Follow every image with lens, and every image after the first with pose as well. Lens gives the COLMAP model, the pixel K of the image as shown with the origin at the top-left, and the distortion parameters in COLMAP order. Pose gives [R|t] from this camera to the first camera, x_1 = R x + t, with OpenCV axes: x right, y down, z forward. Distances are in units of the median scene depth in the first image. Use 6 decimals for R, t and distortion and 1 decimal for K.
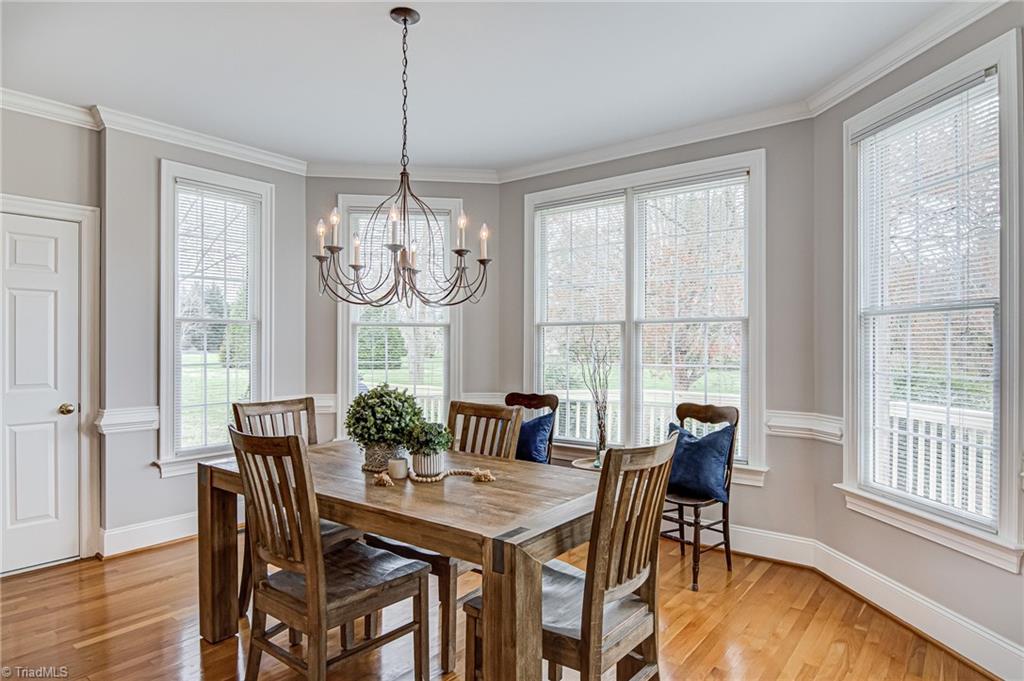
lens RADIAL K [[580.3, 0, 514.3], [0, 580.3, 350.0], [0, 0, 1]] dist [0.001665, -0.024235]
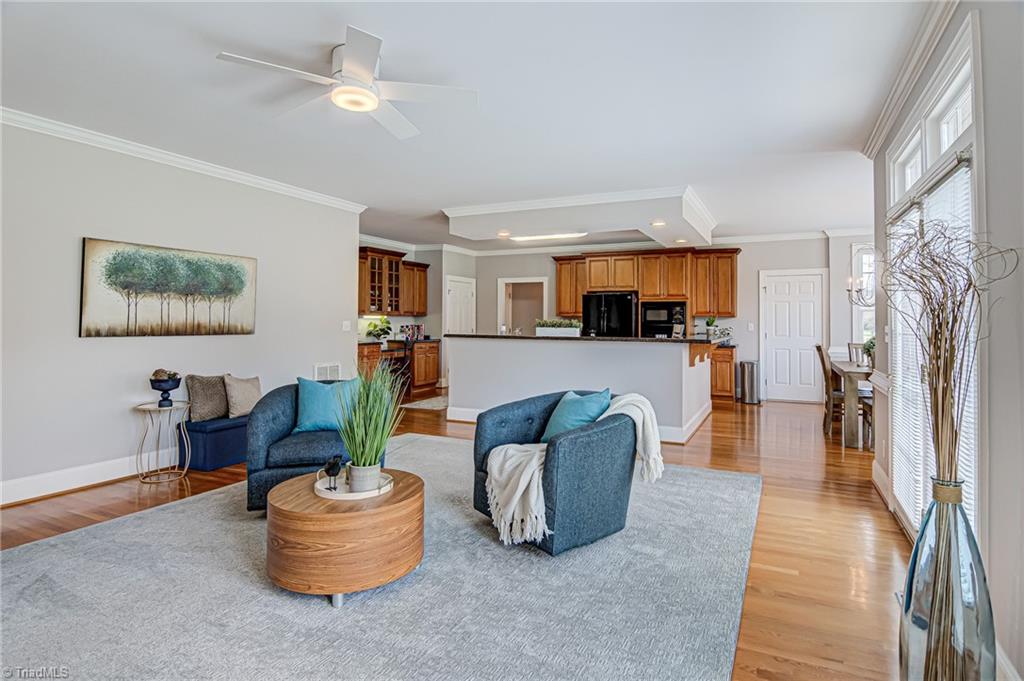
lens RADIAL K [[550.3, 0, 515.8], [0, 550.3, 334.7], [0, 0, 1]] dist [0.003393, -0.016164]
pose [[0.210653, 0.022288, -0.977307, 1.420286], [-0.011473, 0.999728, 0.020327, 0.016773], [0.977494, 0.006931, 0.210851, -0.892601]]
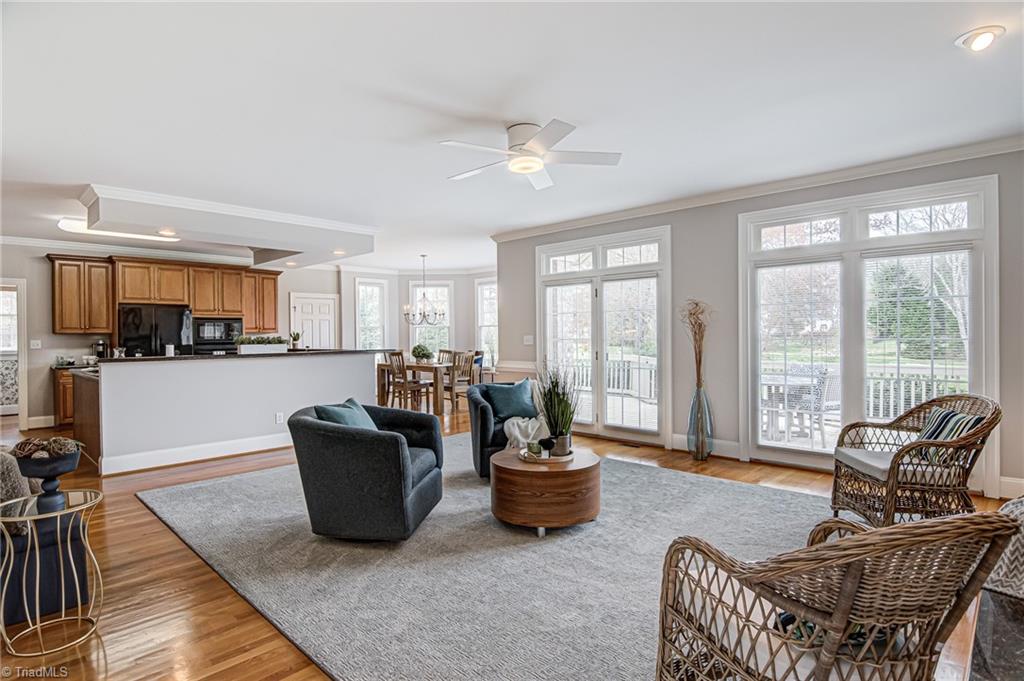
lens RADIAL K [[550.3, 0, 515.8], [0, 550.3, 334.7], [0, 0, 1]] dist [0.003393, -0.016164]
pose [[0.994274, -0.012712, -0.106106, 0.641173], [0.012281, 0.999913, -0.004714, 0.014776], [0.106157, 0.003384, 0.994344, -2.088184]]
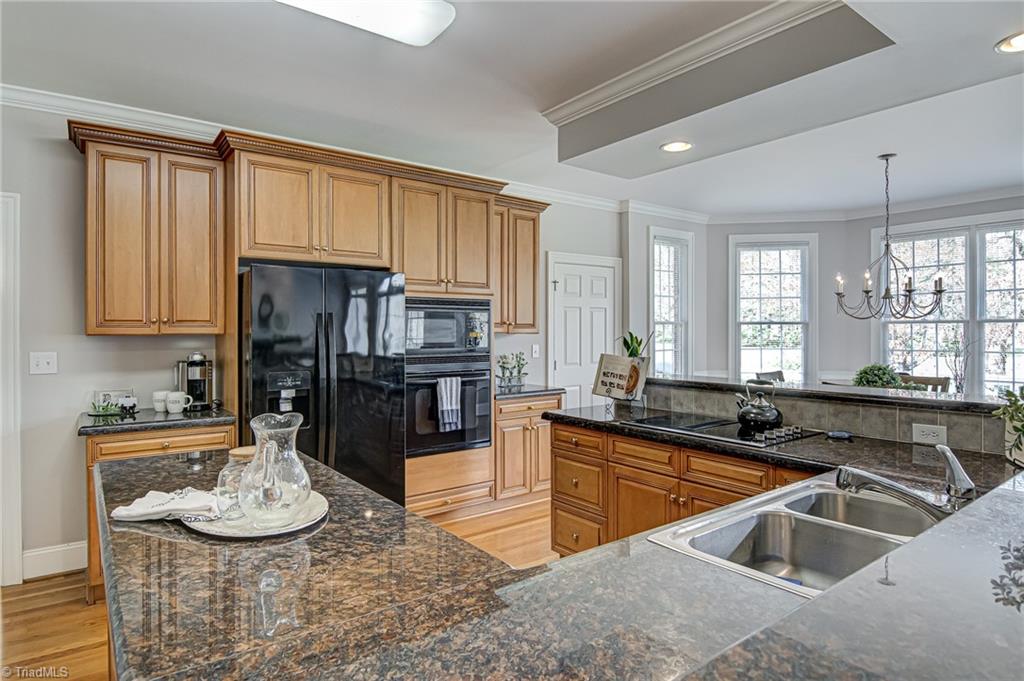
lens RADIAL K [[574.3, 0, 502.5], [0, 574.3, 330.6], [0, 0, 1]] dist [-0.002891, -0.003528]
pose [[0.965799, -0.005359, -0.259235, -0.634309], [0.003682, 0.999969, -0.006954, -0.023394], [0.259264, 0.005762, 0.965789, -0.733947]]
